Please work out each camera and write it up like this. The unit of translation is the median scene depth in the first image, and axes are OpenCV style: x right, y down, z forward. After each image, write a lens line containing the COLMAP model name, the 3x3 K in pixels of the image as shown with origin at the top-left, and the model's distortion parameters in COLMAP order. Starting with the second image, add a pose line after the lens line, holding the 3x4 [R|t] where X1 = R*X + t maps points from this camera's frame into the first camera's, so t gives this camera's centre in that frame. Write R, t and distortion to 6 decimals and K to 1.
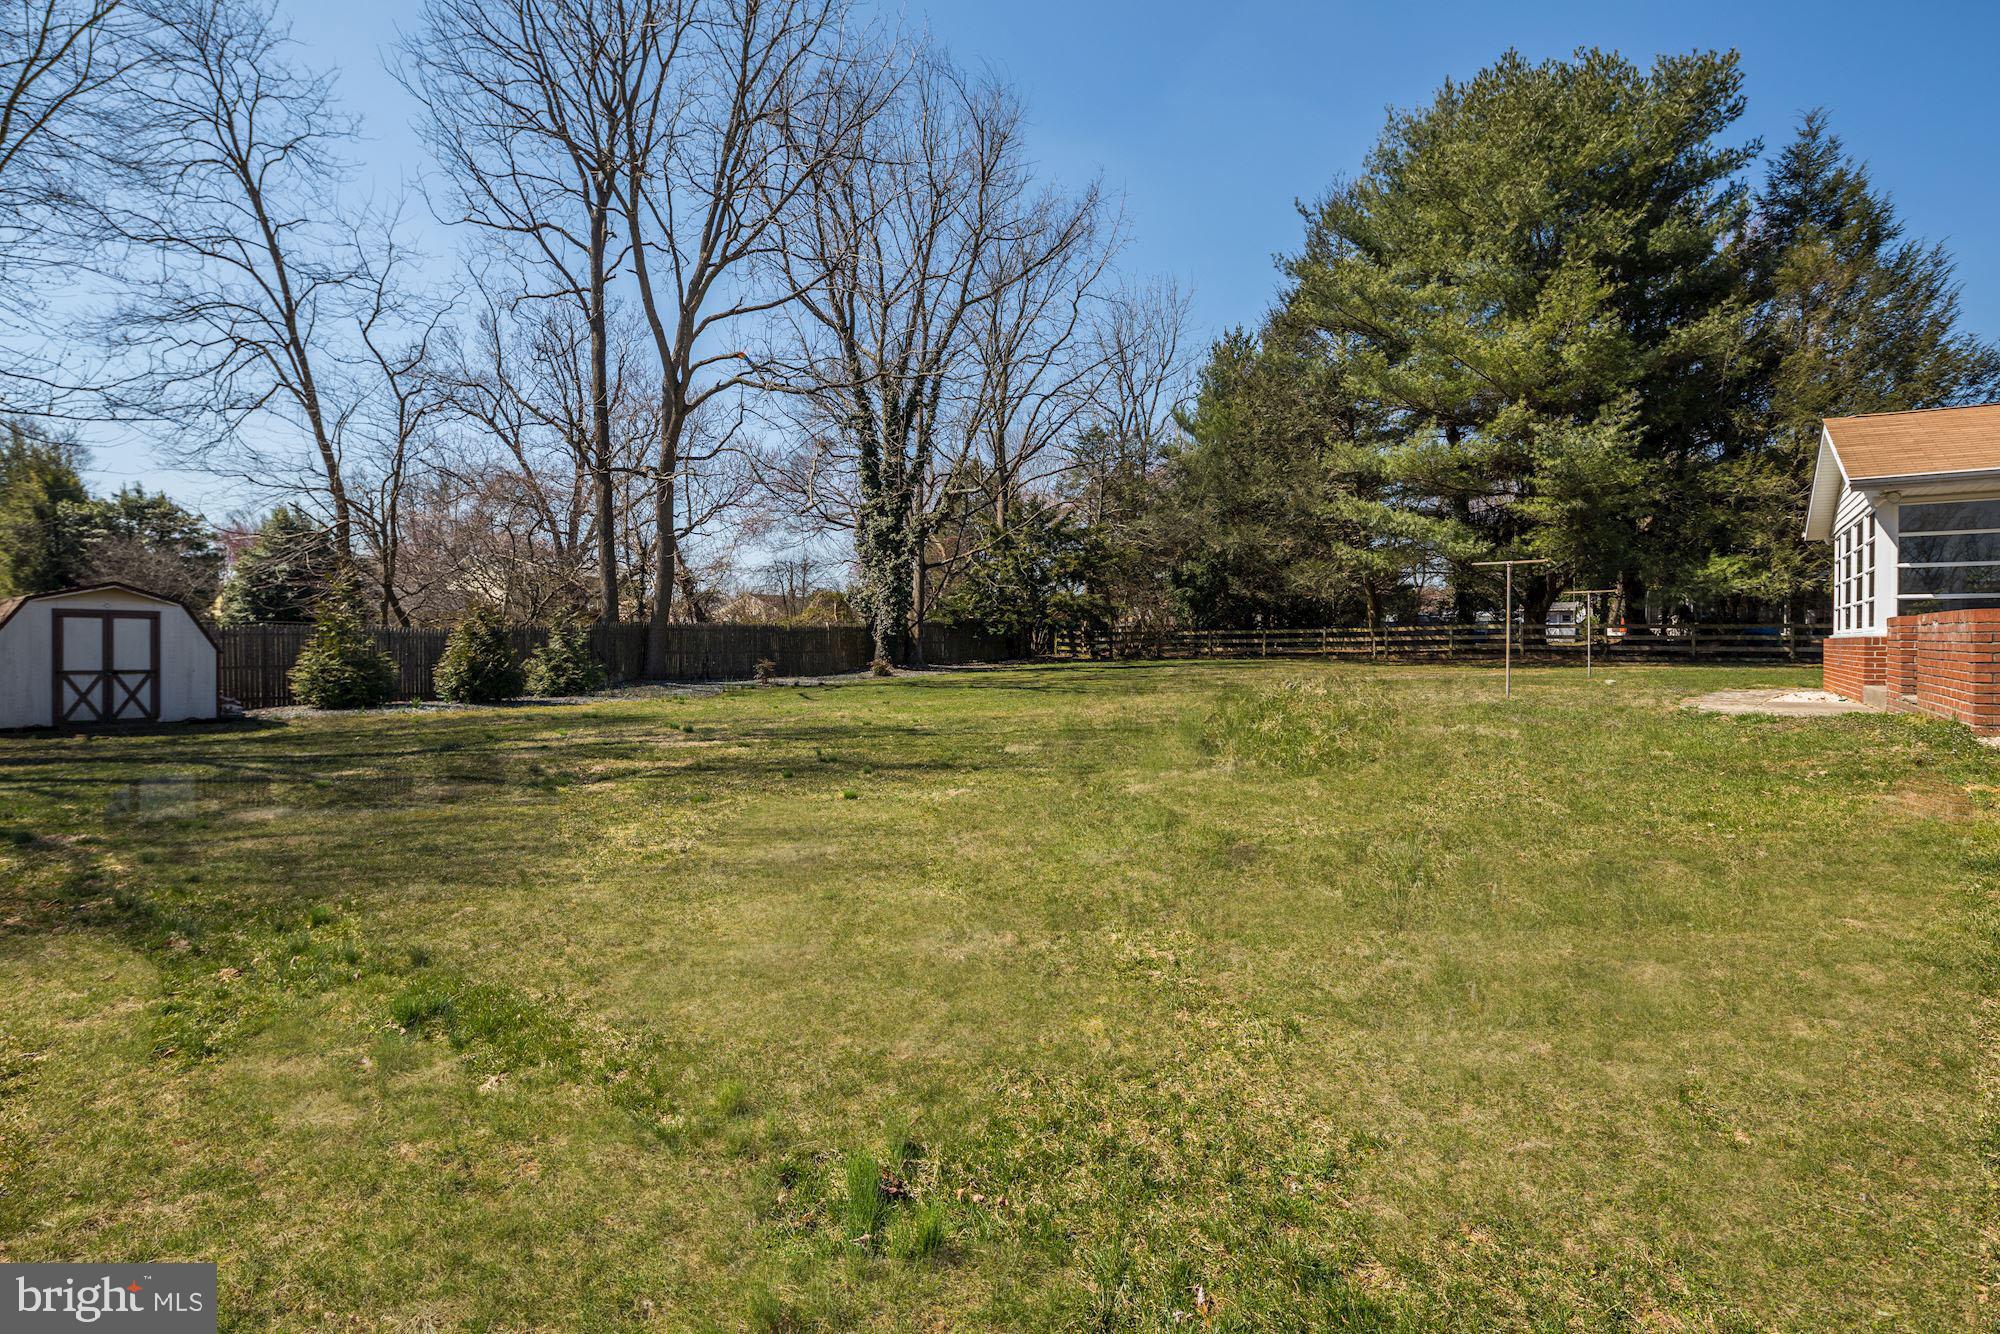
lens RADIAL K [[966.9, 0, 1000.8], [0, 966.9, 669.8], [0, 0, 1]] dist [0.004087, -0.004066]
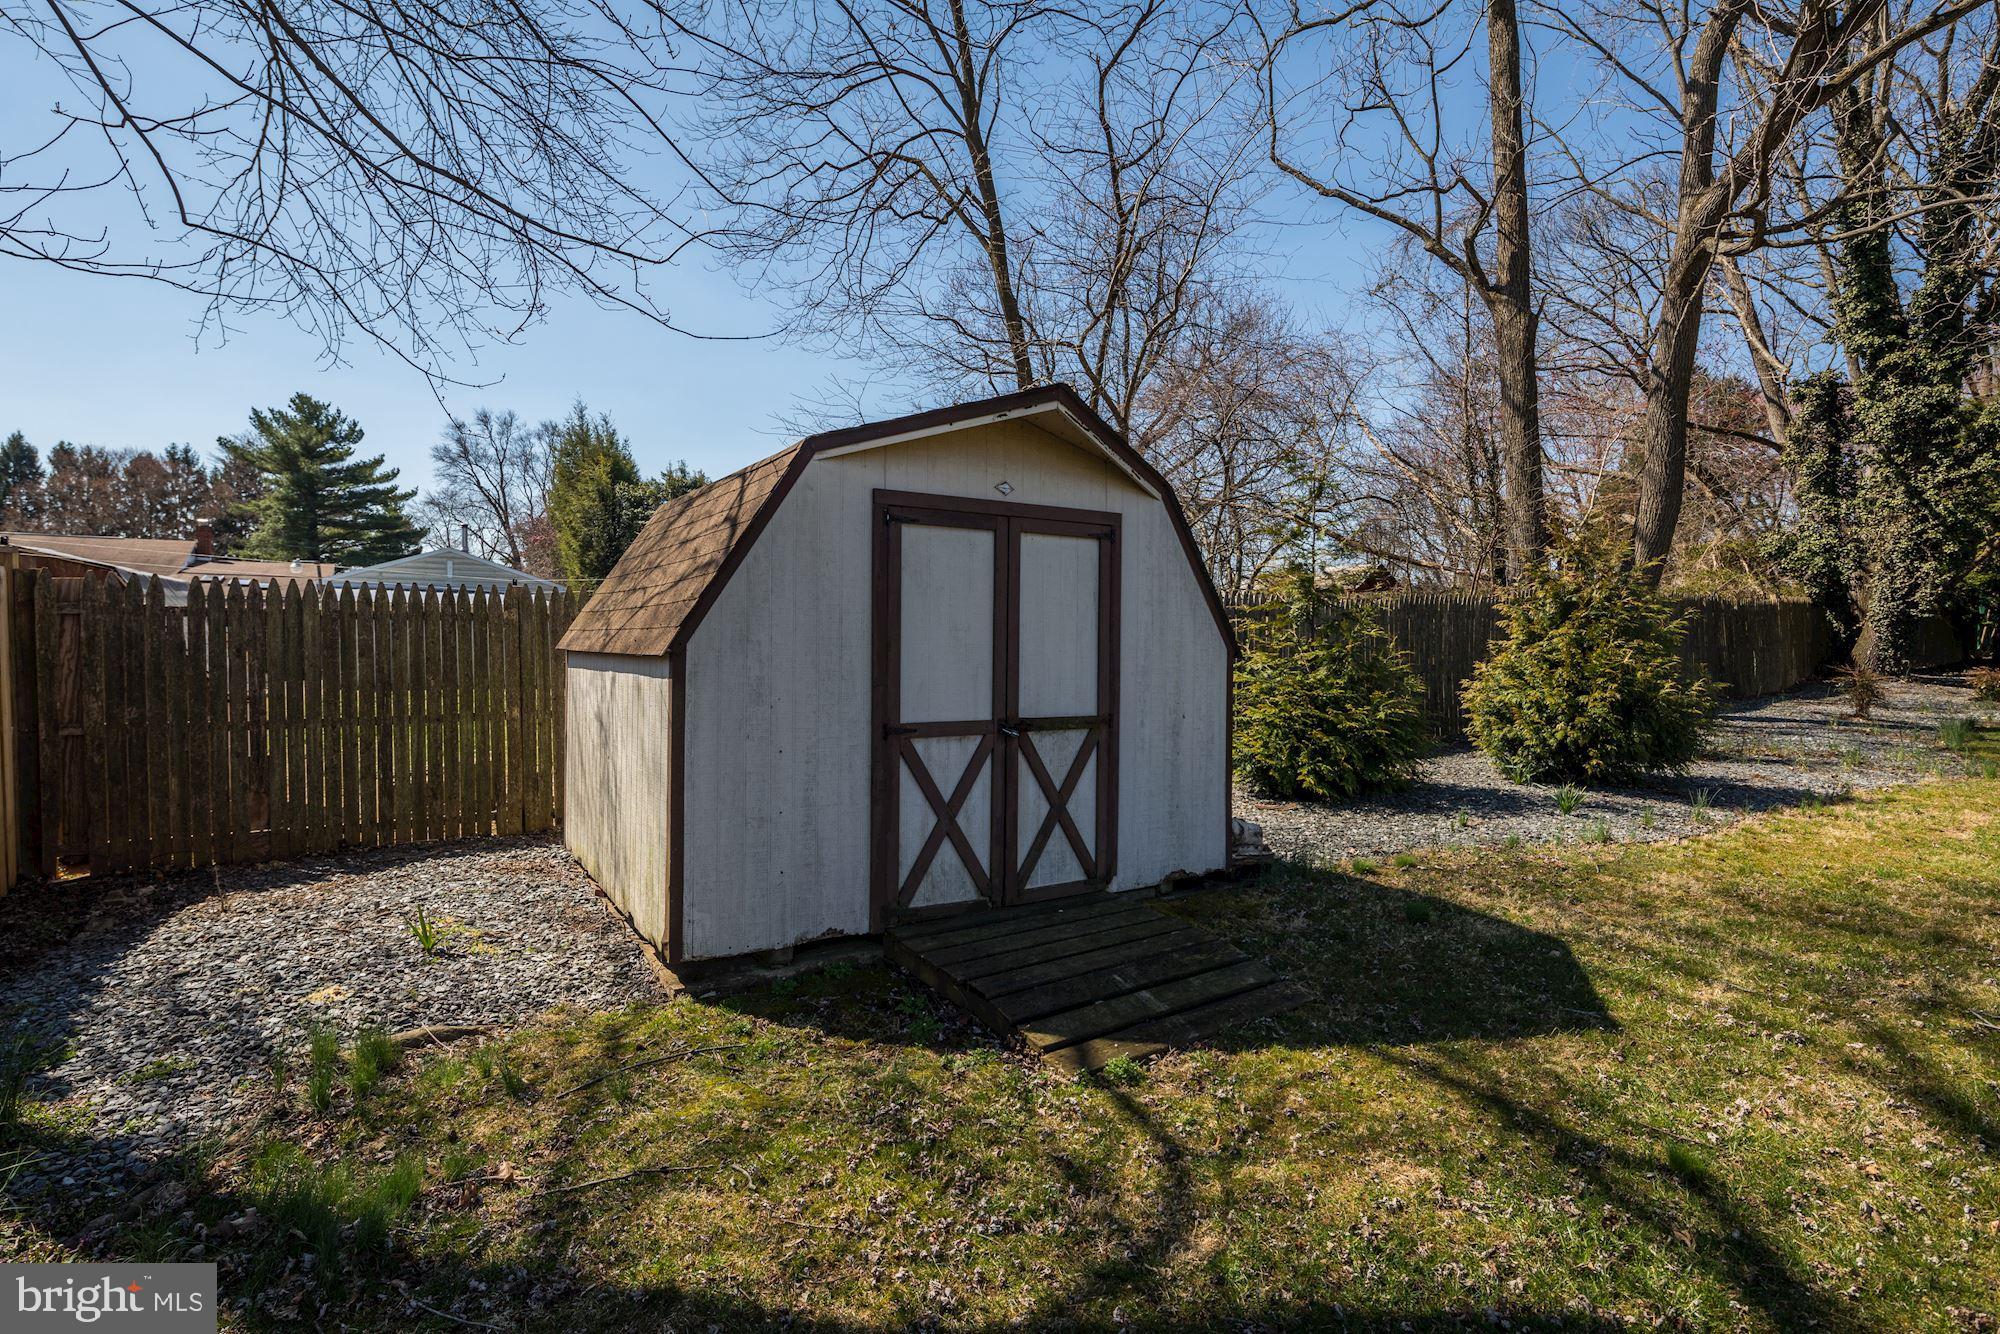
lens RADIAL K [[966.9, 0, 1000.3], [0, 966.9, 656.0], [0, 0, 1]] dist [0.004087, -0.004066]
pose [[0.932136, 0.011679, -0.361919, -0.694475], [-0.013393, 0.999908, -0.002227, -0.014467], [0.361860, 0.006923, 0.932207, 0.623935]]
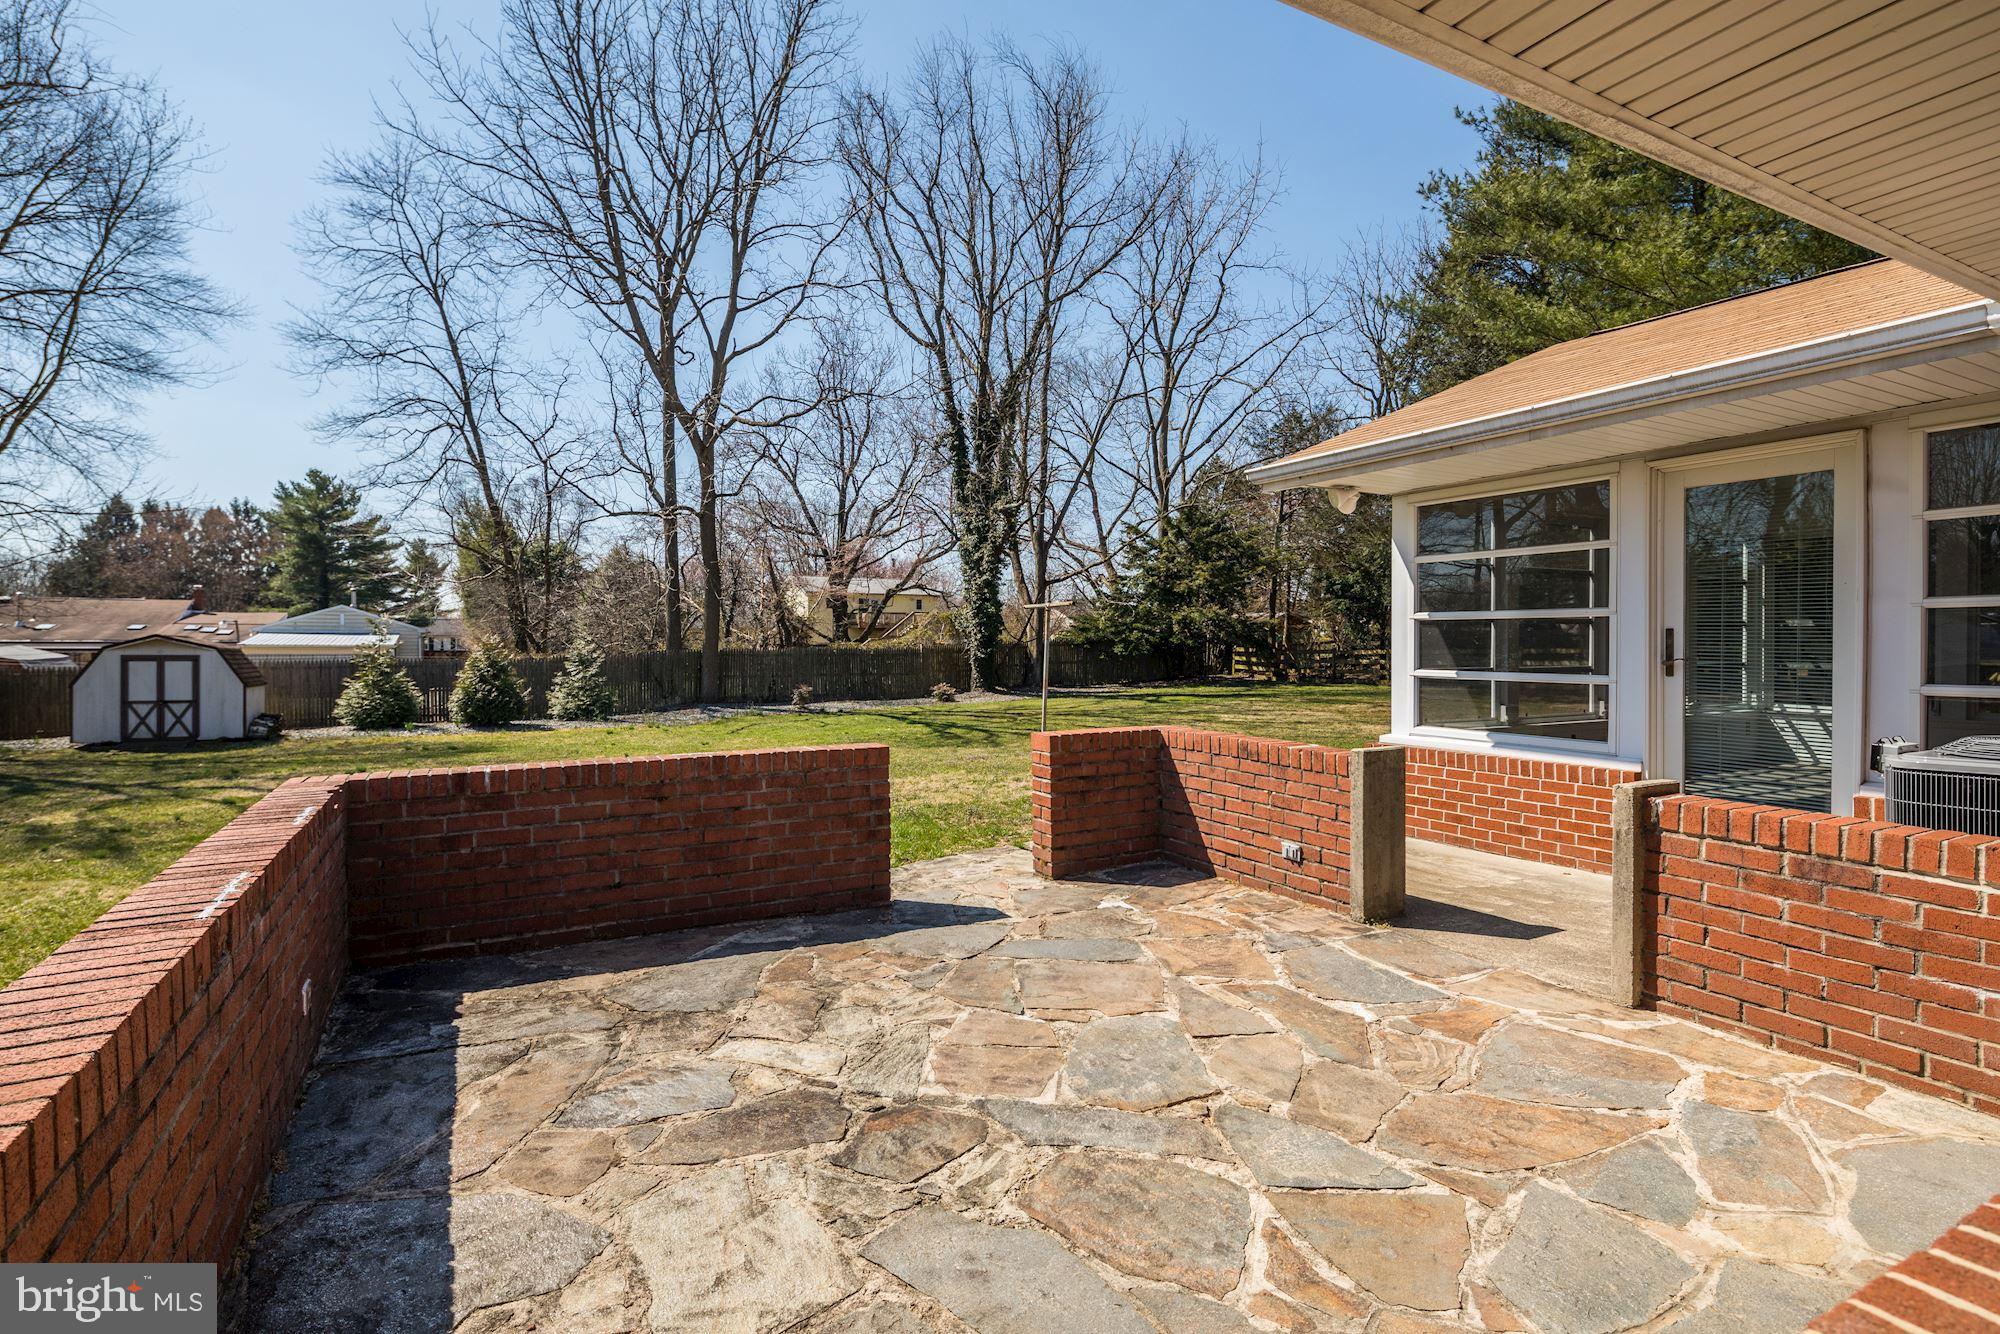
lens RADIAL K [[966.9, 0, 1002.9], [0, 966.9, 667.5], [0, 0, 1]] dist [0.004087, -0.004066]
pose [[0.904299, 0.008299, -0.426818, 0.579230], [-0.009441, 0.999955, -0.000559, -0.046383], [0.426794, 0.004535, 0.904337, 0.246867]]
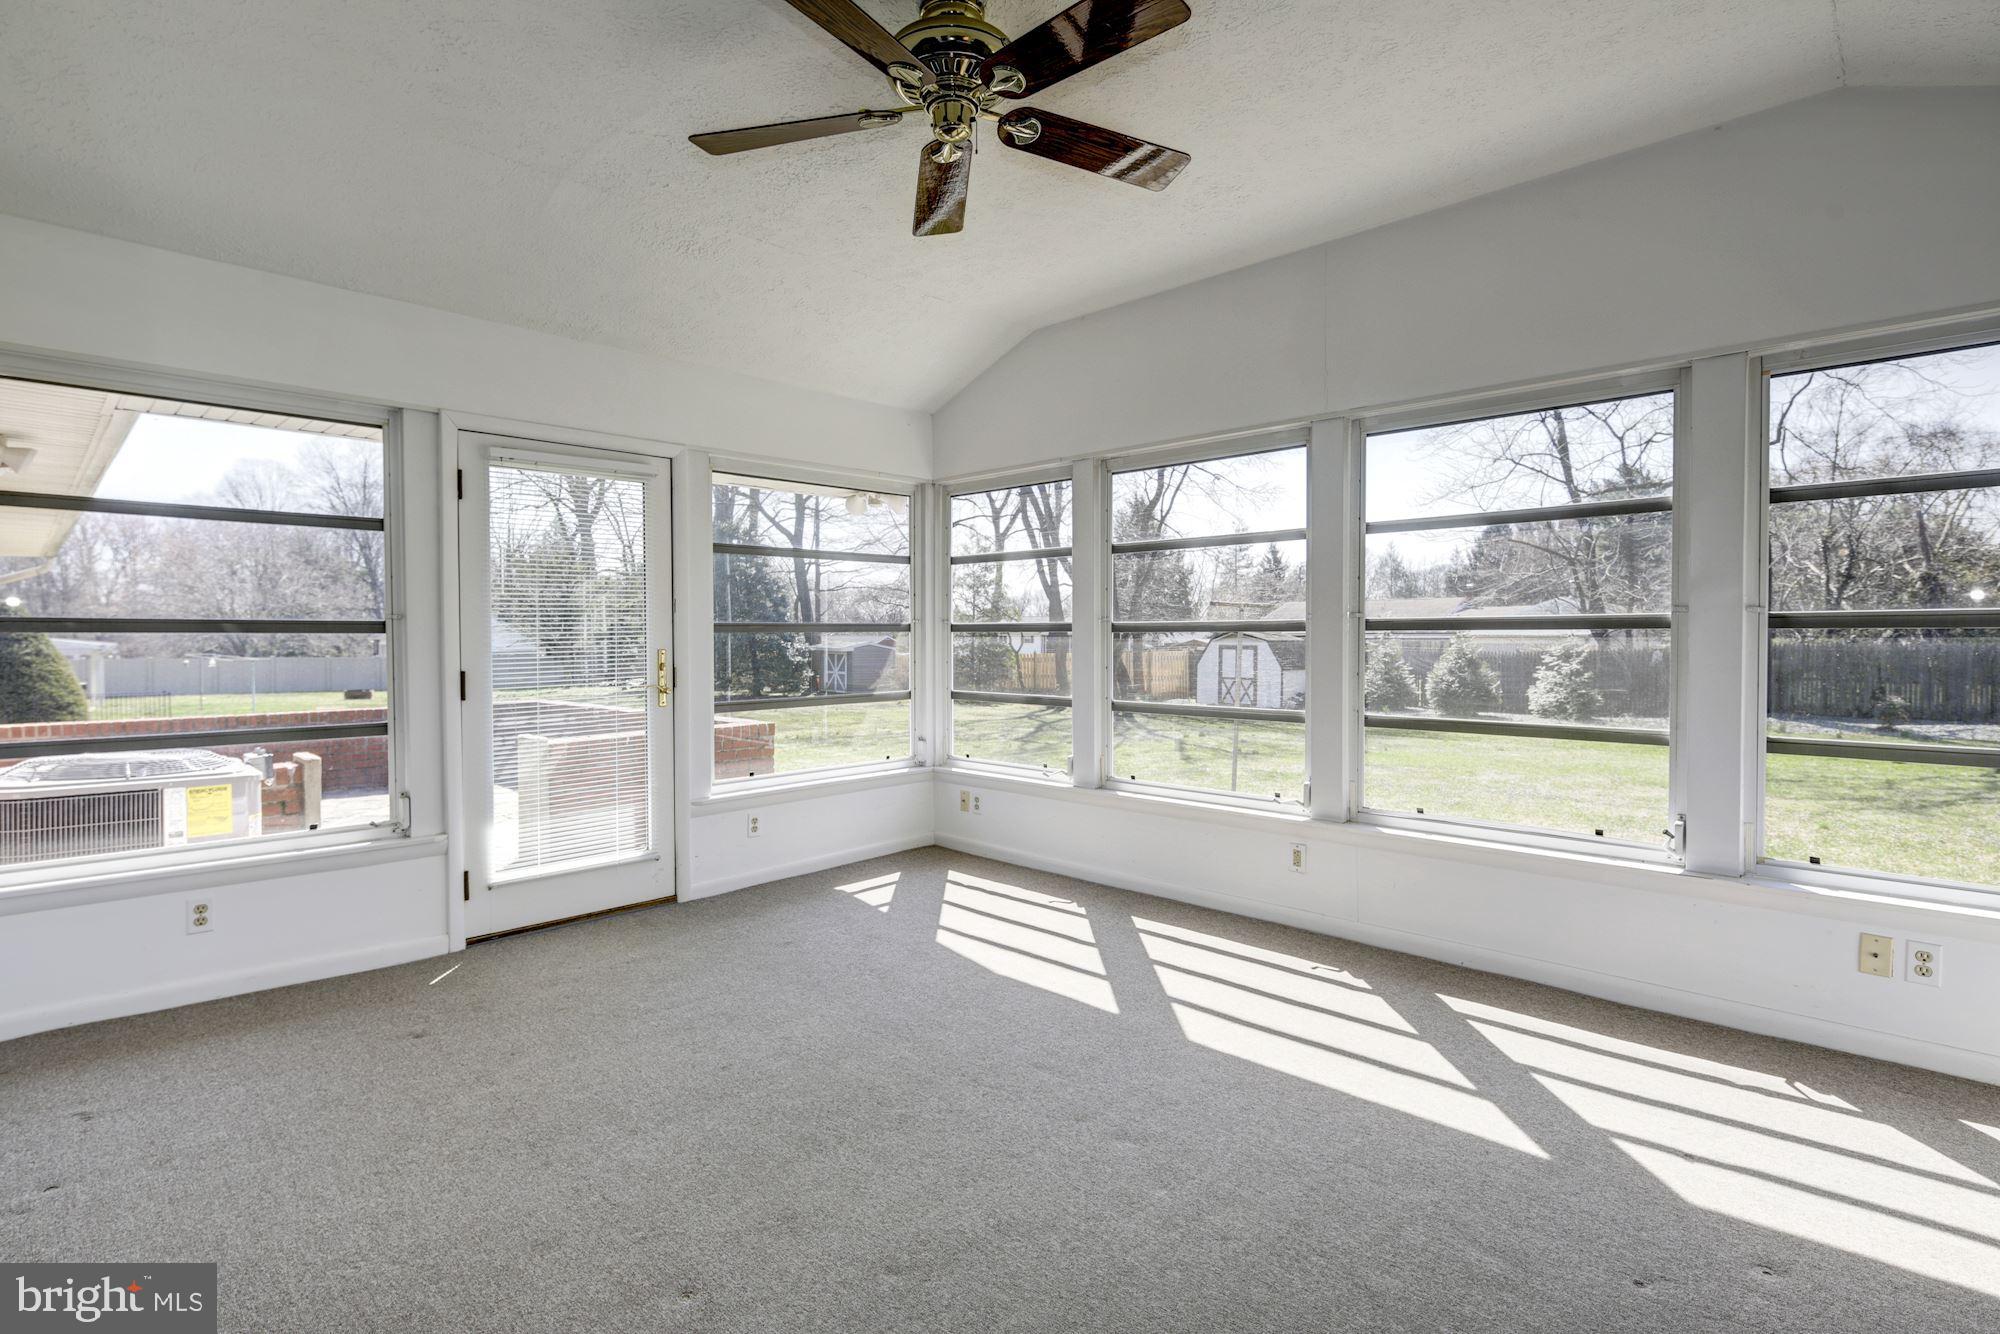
lens RADIAL K [[966.9, 0, 969.9], [0, 966.9, 644.6], [0, 0, 1]] dist [0.004087, -0.004066]
pose [[-0.156508, 0.010310, -0.987623, 0.858735], [-0.021754, 0.999667, 0.013883, -0.065804], [0.987437, 0.023657, -0.156232, 0.655832]]
